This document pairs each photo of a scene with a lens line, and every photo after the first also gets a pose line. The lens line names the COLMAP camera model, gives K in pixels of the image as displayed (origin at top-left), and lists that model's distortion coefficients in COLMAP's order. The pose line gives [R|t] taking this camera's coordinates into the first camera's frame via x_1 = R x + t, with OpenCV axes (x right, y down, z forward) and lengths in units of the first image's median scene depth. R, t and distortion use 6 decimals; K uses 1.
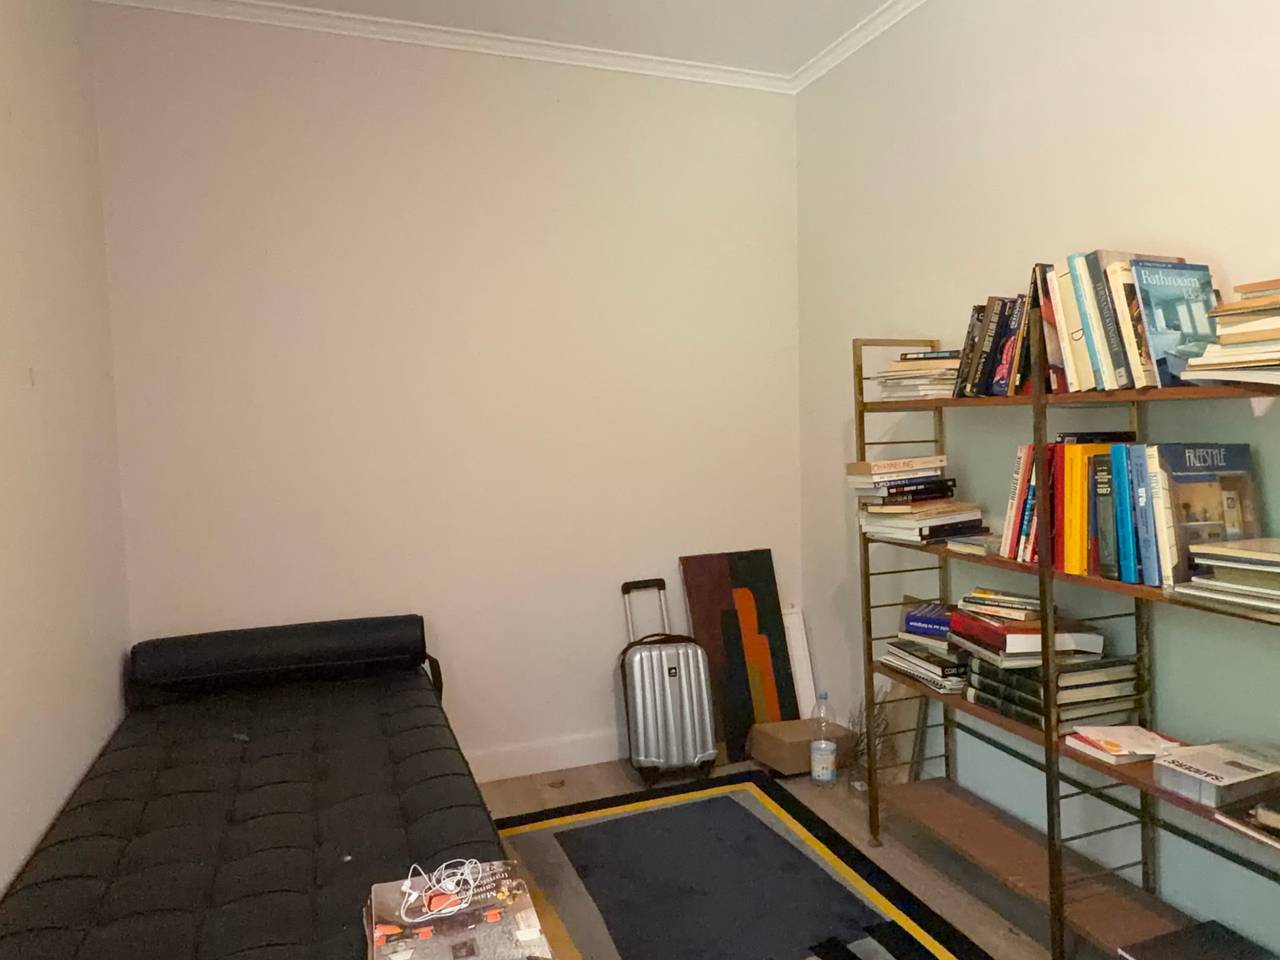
lens RADIAL K [[830.7, 0, 638.9], [0, 830.7, 478.1], [0, 0, 1]] dist [-0.002499, 0.001206]
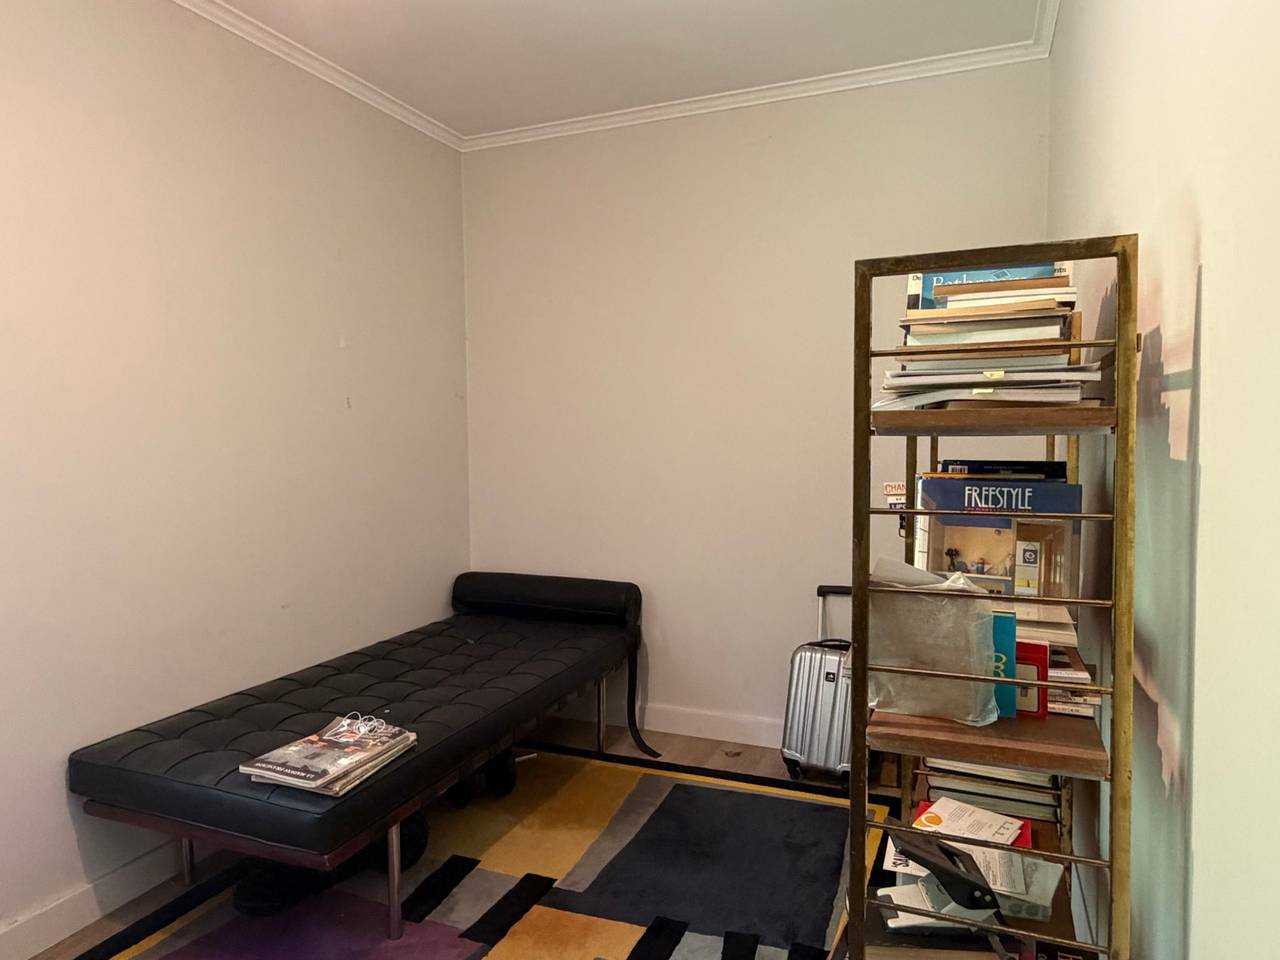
lens RADIAL K [[830.7, 0, 636.8], [0, 830.7, 479.6], [0, 0, 1]] dist [-0.002499, 0.001206]
pose [[0.728626, 0.056452, -0.682581, 0.972497], [-0.050188, 0.998319, 0.028991, -0.048109], [0.683070, 0.013134, 0.730235, 0.153317]]
